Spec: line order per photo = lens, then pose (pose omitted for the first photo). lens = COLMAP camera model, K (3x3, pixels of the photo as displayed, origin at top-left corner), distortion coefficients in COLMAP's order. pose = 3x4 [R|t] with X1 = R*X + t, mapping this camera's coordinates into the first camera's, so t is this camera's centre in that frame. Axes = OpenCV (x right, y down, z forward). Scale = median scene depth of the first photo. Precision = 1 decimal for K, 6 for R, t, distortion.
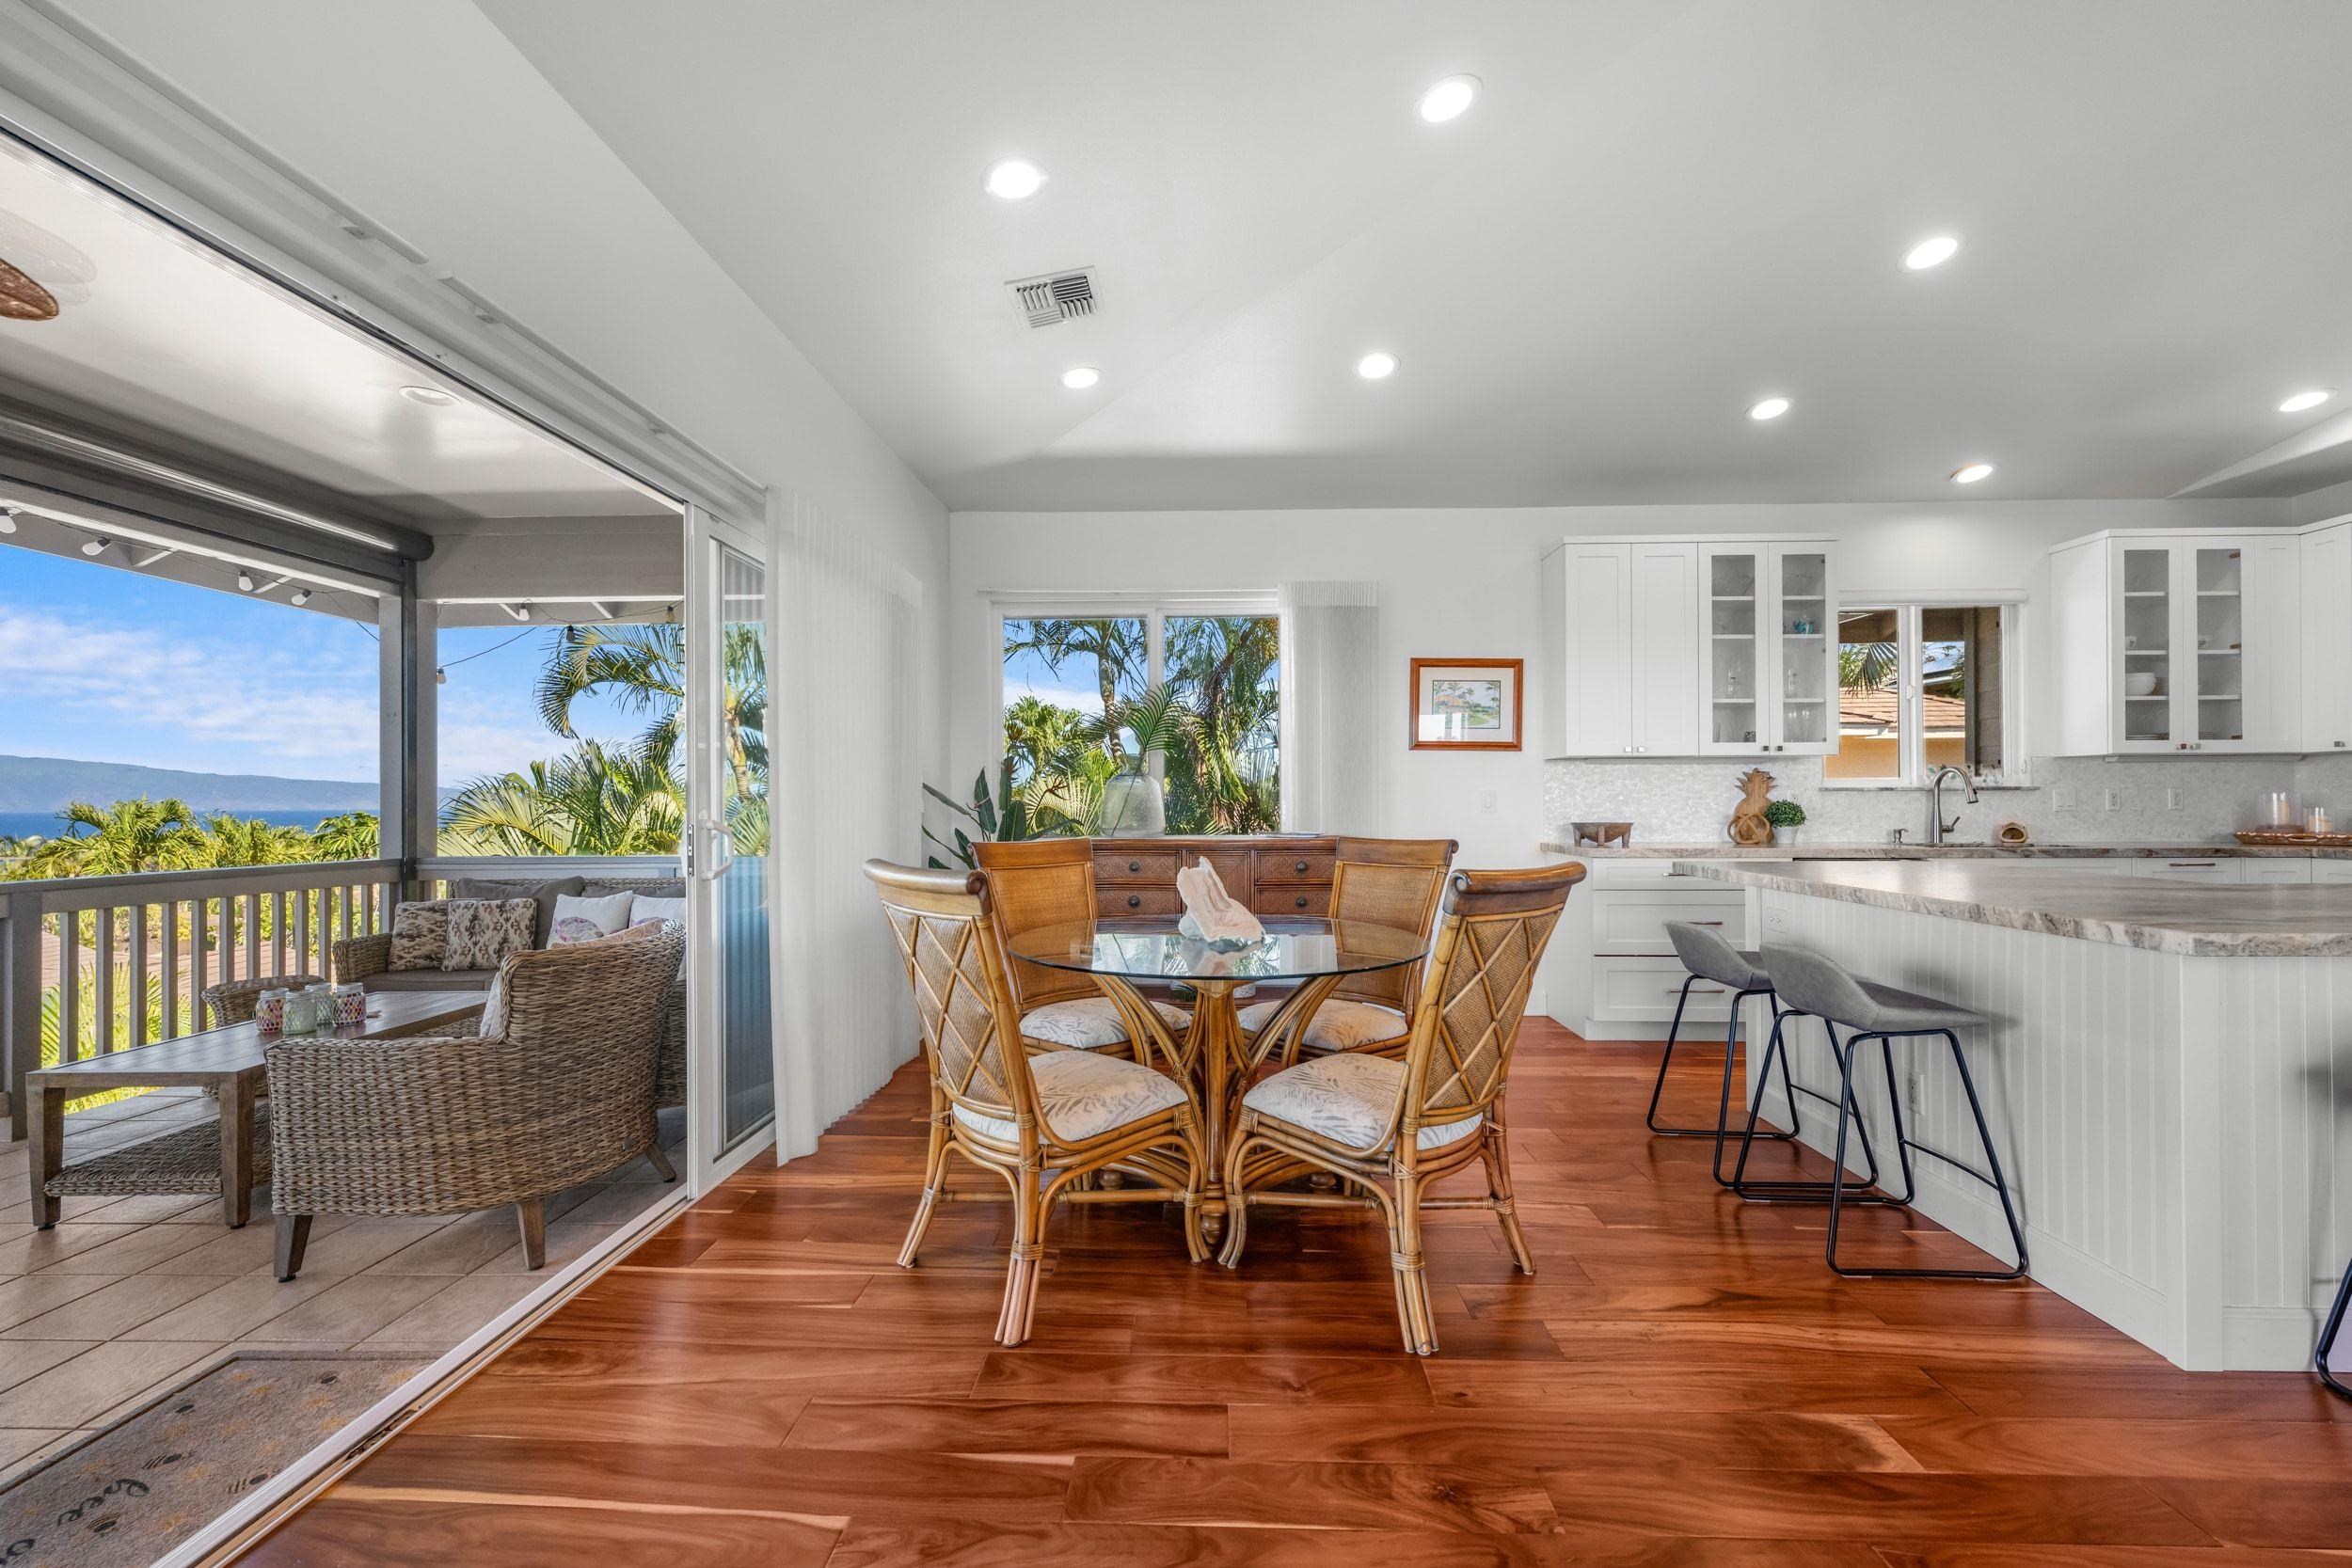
lens RADIAL K [[933.8, 0, 1179.1], [0, 933.8, 795.9], [0, 0, 1]] dist [-0.001067, -0.000096]
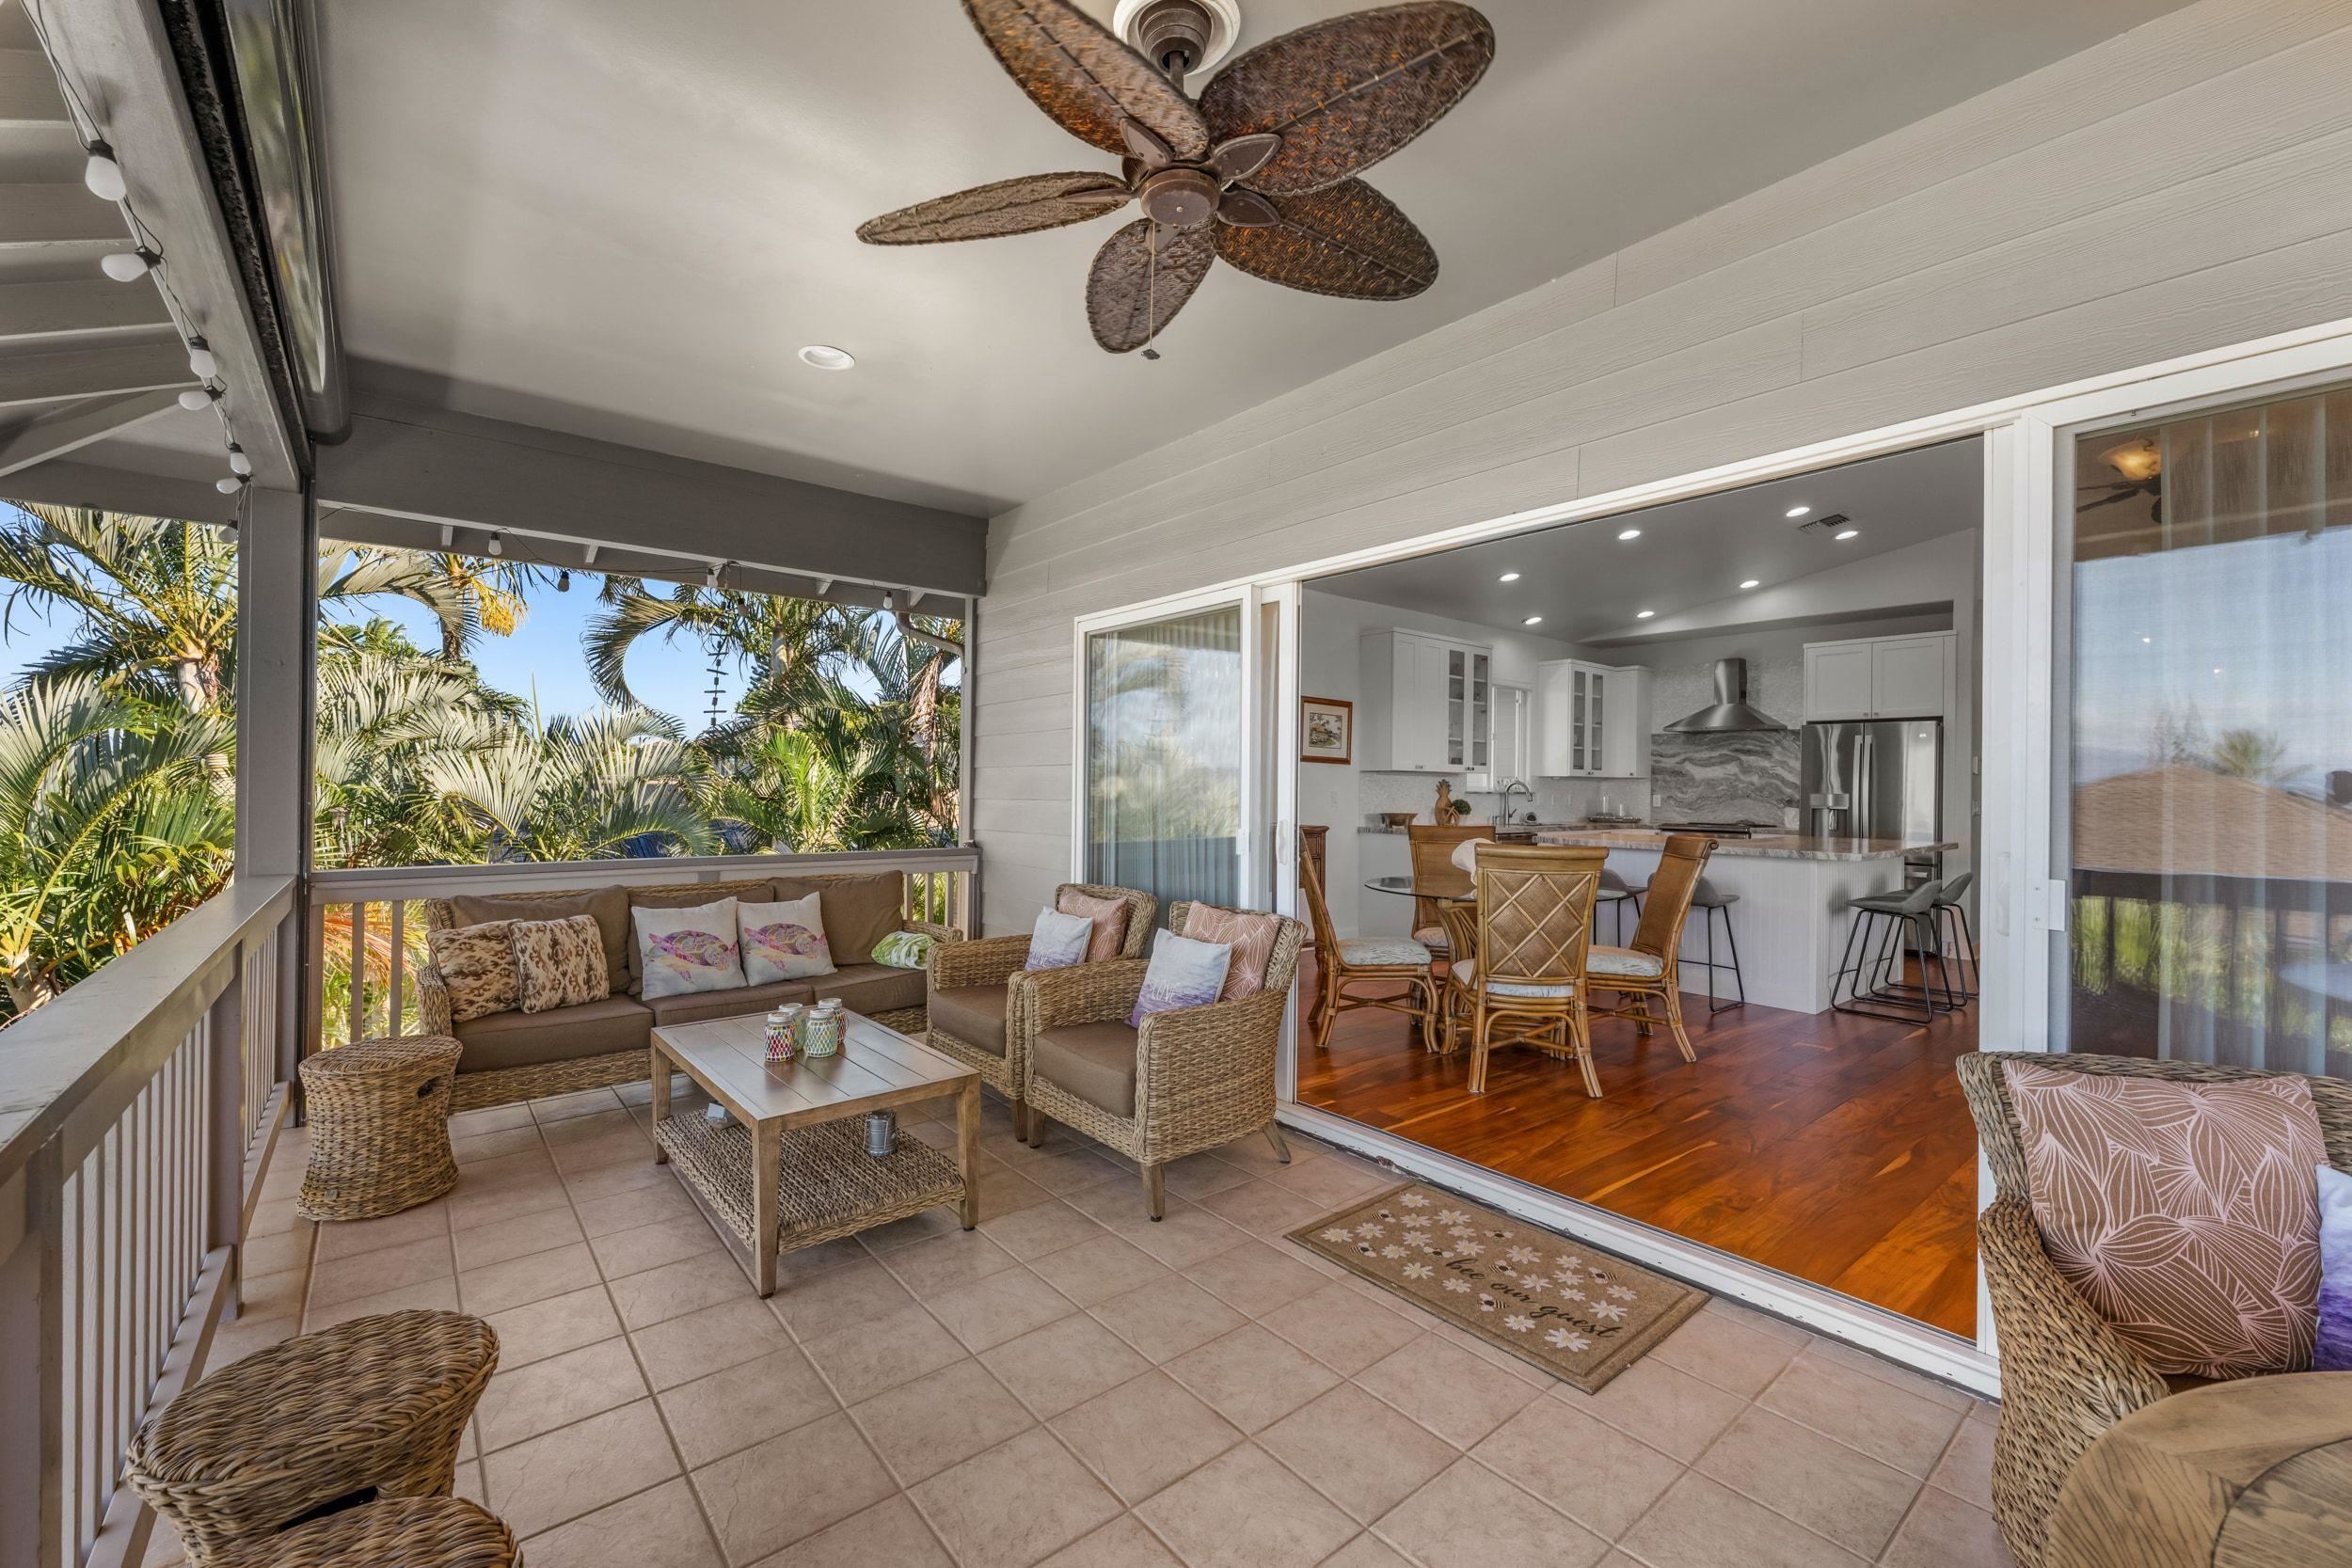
lens RADIAL K [[962.8, 0, 1176.0], [0, 962.8, 784.0], [0, 0, 1]] dist [-0.000700, -0.000197]
pose [[0.750490, 0.014582, 0.660721, -0.892879], [-0.018051, 0.999836, -0.001563, -0.010822], [-0.660635, -0.010753, 0.750630, 0.046731]]
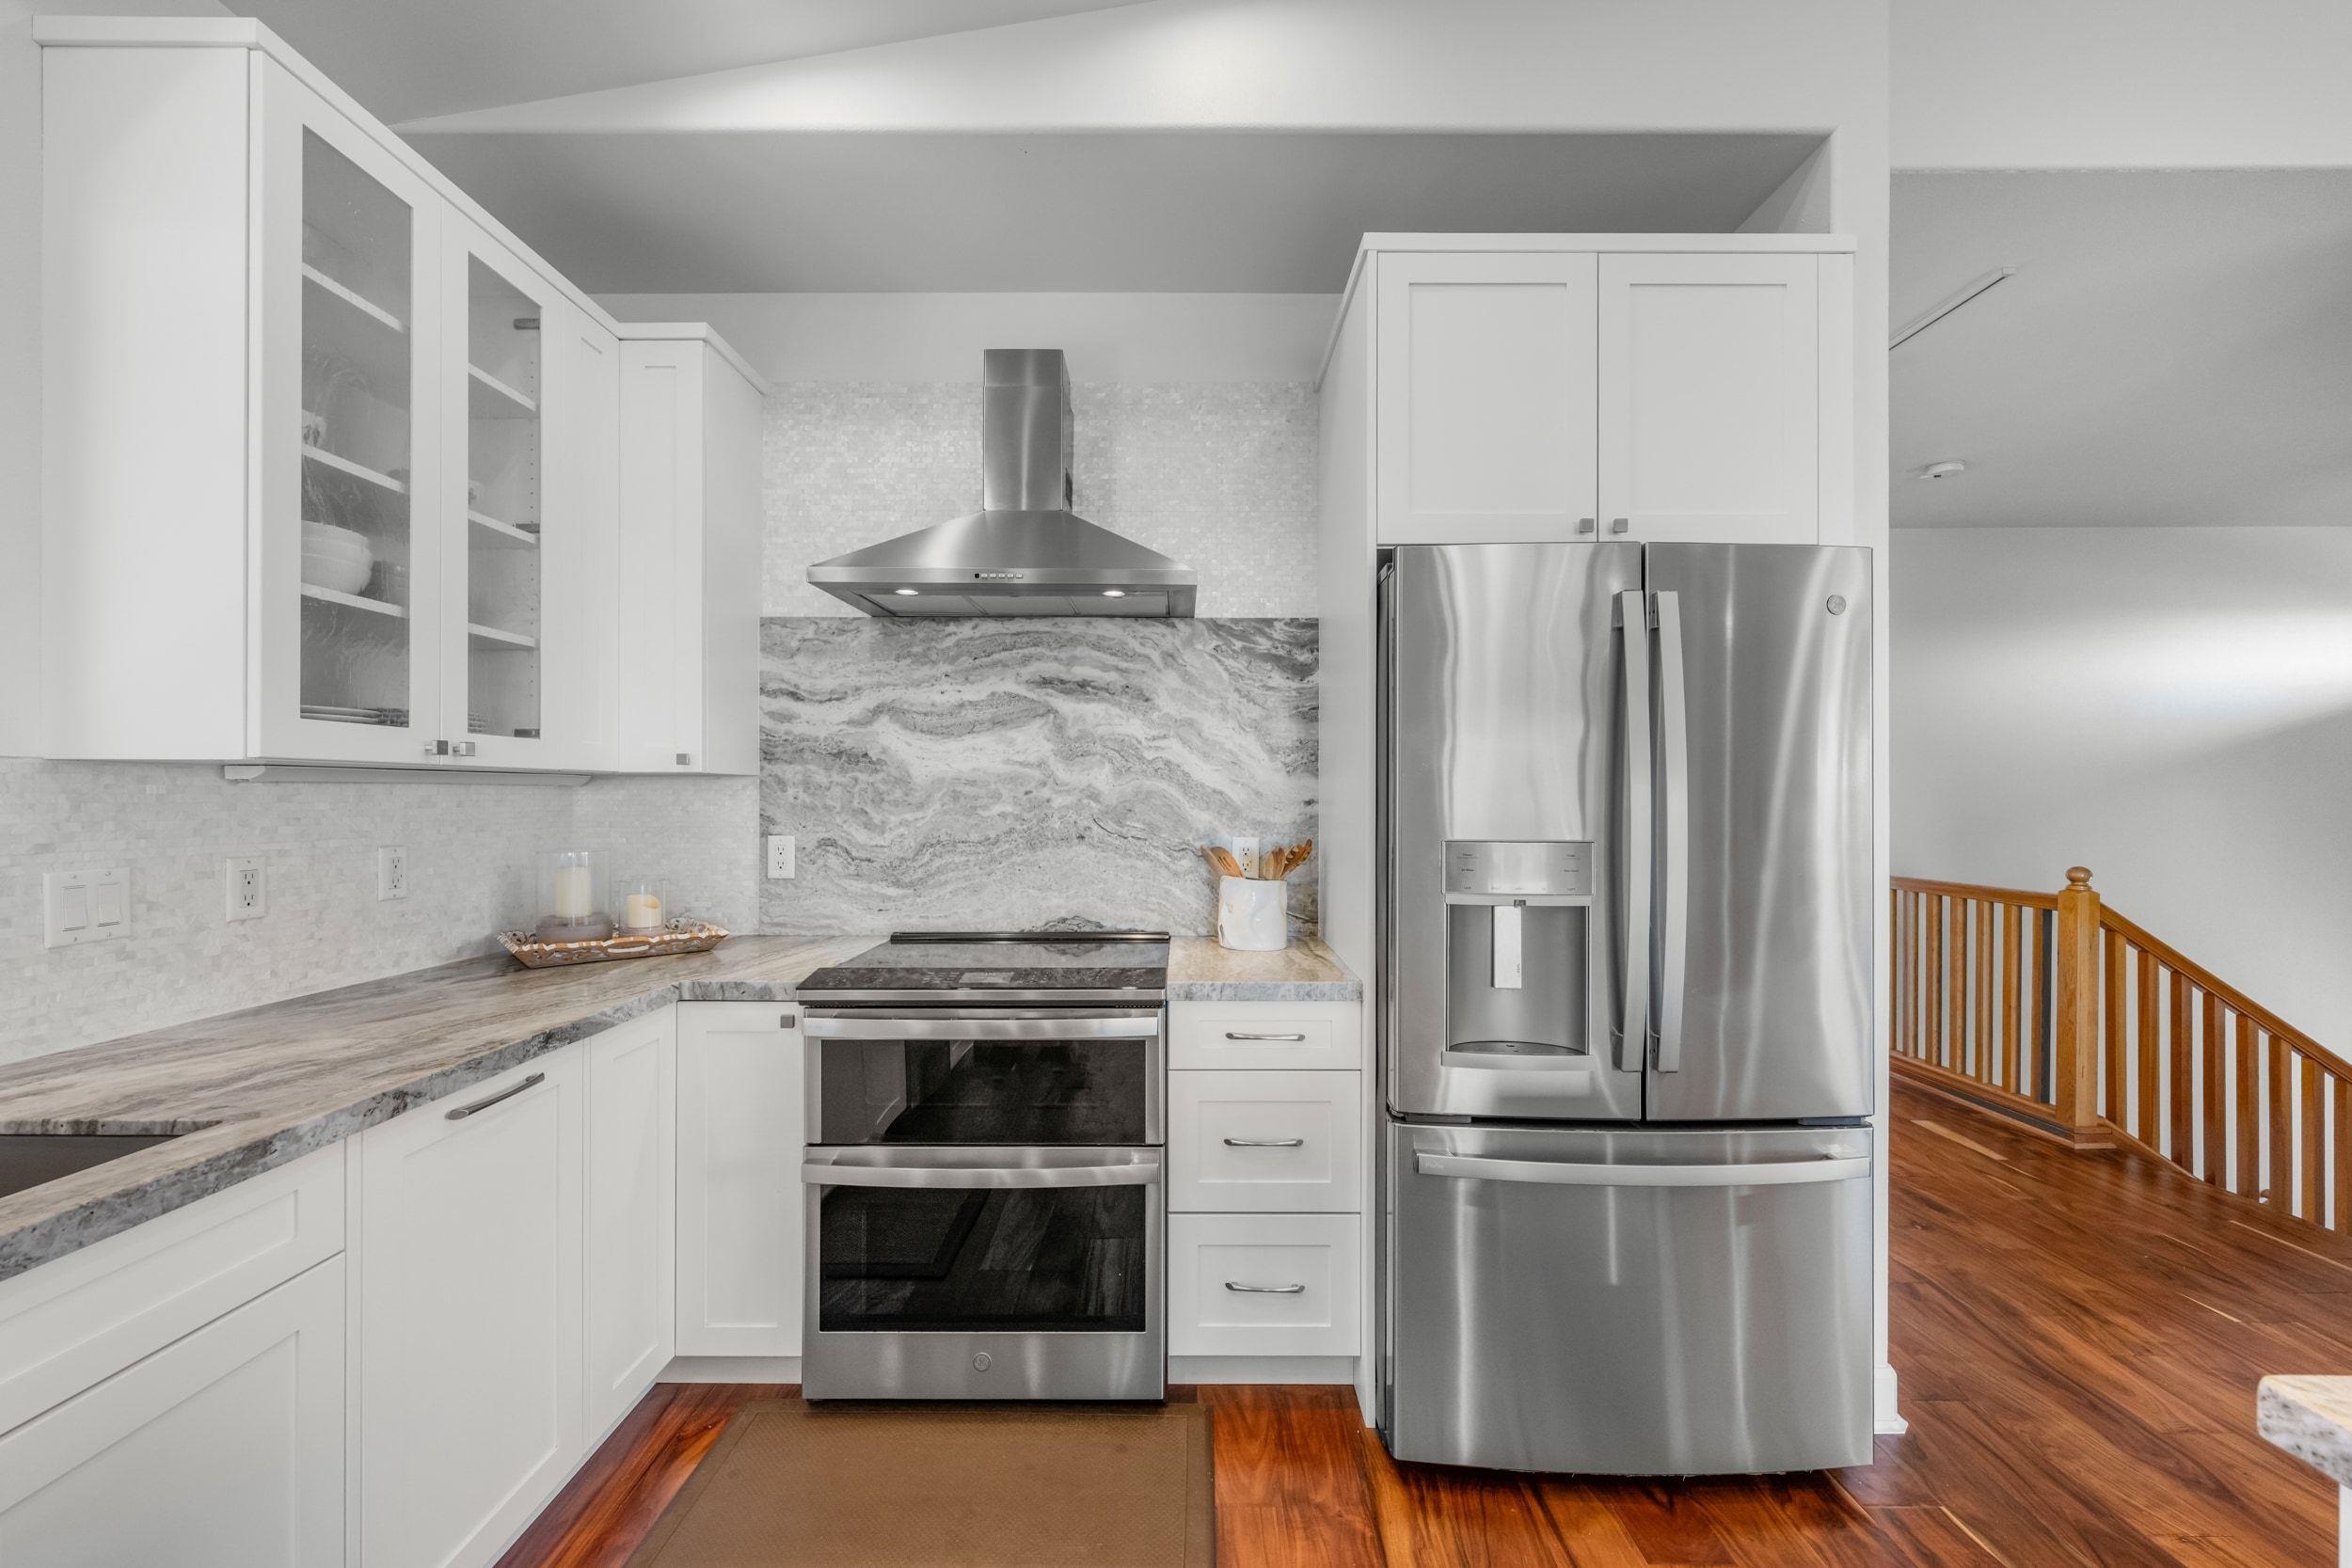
lens RADIAL K [[941.6, 0, 1180.6], [0, 941.6, 796.1], [0, 0, 1]] dist [0.001758, 0.000175]
pose [[-0.036955, 0.001602, 0.999316, 0.663714], [-0.006465, 0.999977, -0.001842, -0.033344], [-0.999296, -0.006528, -0.036944, 0.693061]]
